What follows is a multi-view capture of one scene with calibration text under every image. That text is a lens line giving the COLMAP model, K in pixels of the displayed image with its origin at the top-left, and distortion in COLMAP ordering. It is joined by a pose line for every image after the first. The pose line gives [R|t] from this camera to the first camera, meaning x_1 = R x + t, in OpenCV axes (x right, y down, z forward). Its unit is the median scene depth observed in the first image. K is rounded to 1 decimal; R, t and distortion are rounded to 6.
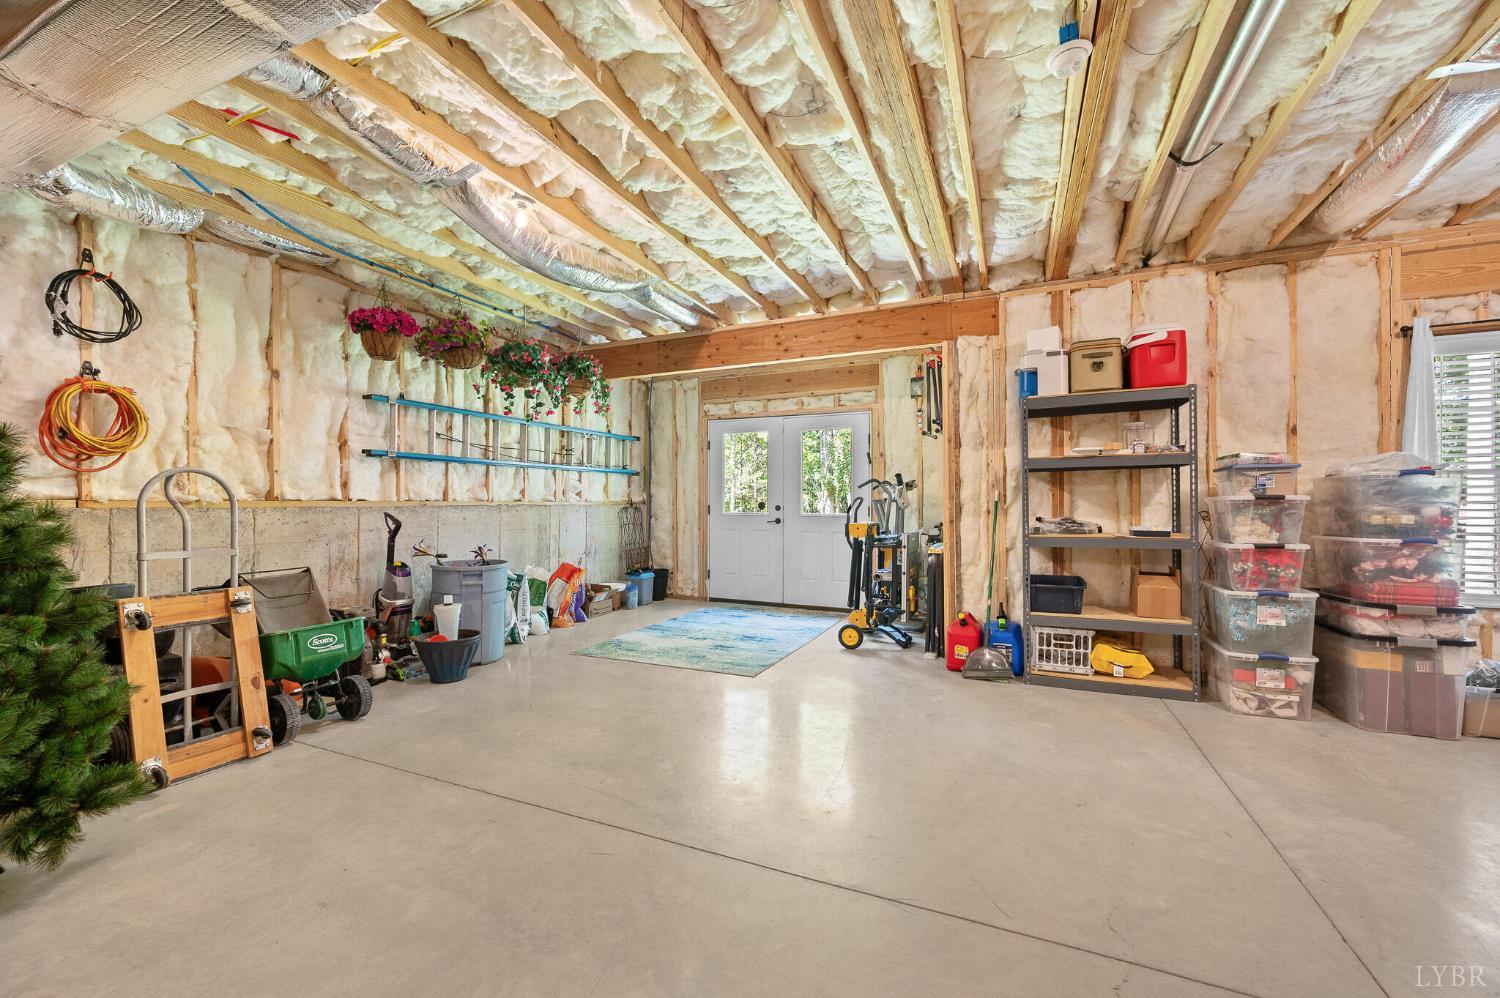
lens RADIAL K [[602.8, 0, 745.6], [0, 602.8, 503.0], [0, 0, 1]] dist [0.001203, 0.000340]
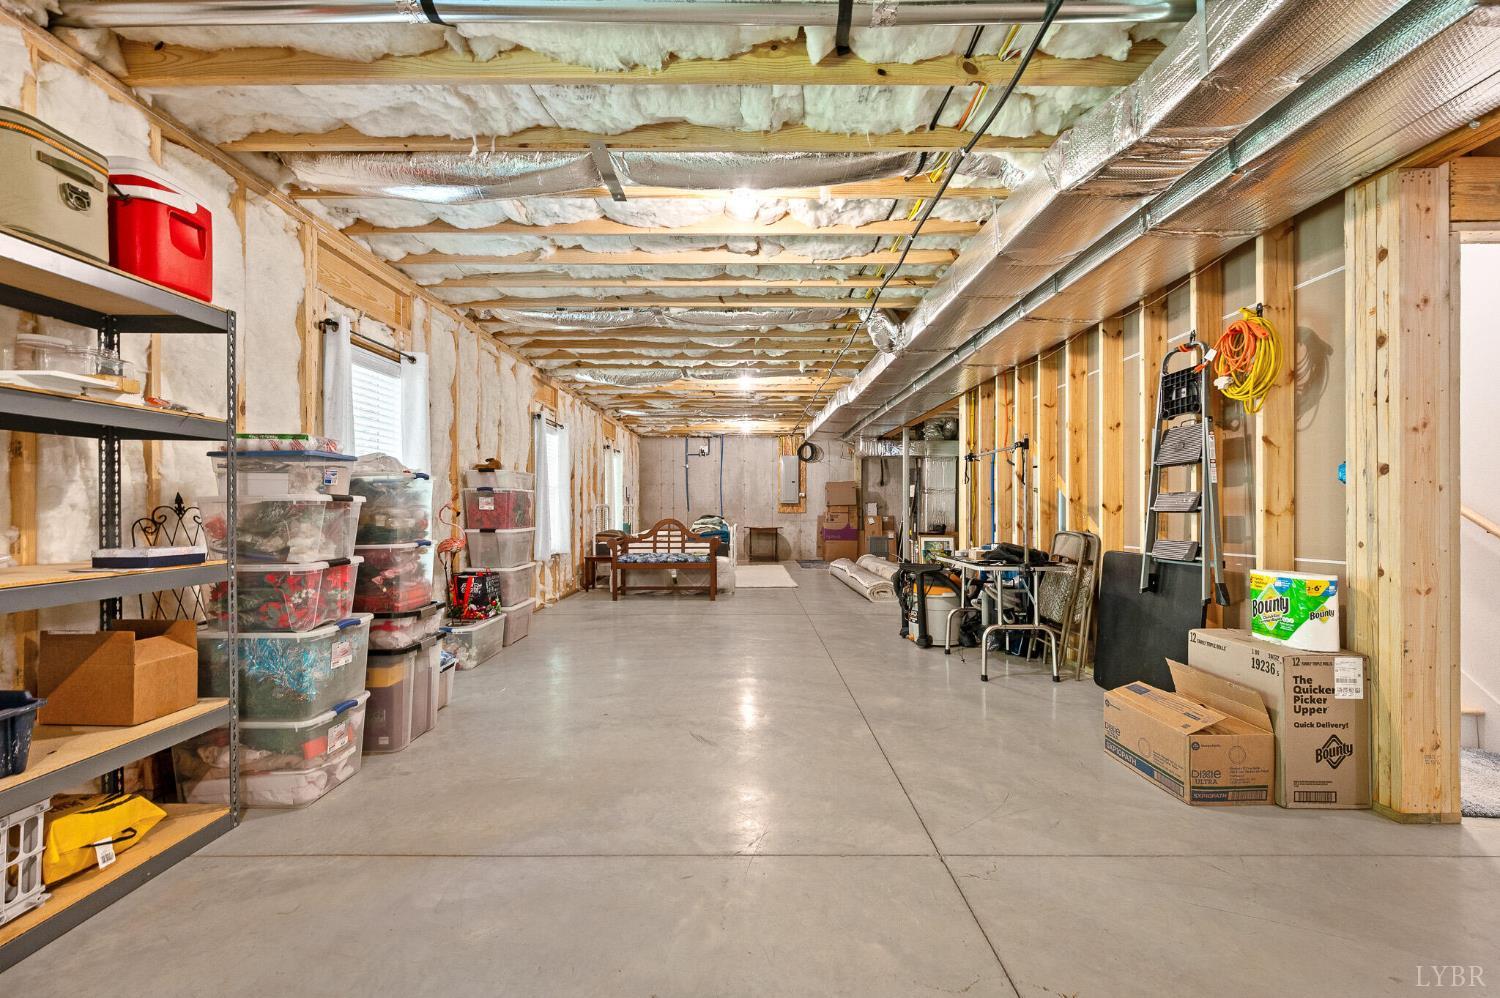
lens RADIAL K [[602.8, 0, 744.6], [0, 602.8, 507.9], [0, 0, 1]] dist [0.001203, 0.000340]
pose [[-0.404152, 0.004400, 0.914681, -0.030390], [0.002613, 0.999990, -0.003656, 0.007174], [-0.914688, 0.000913, -0.404160, 0.826467]]
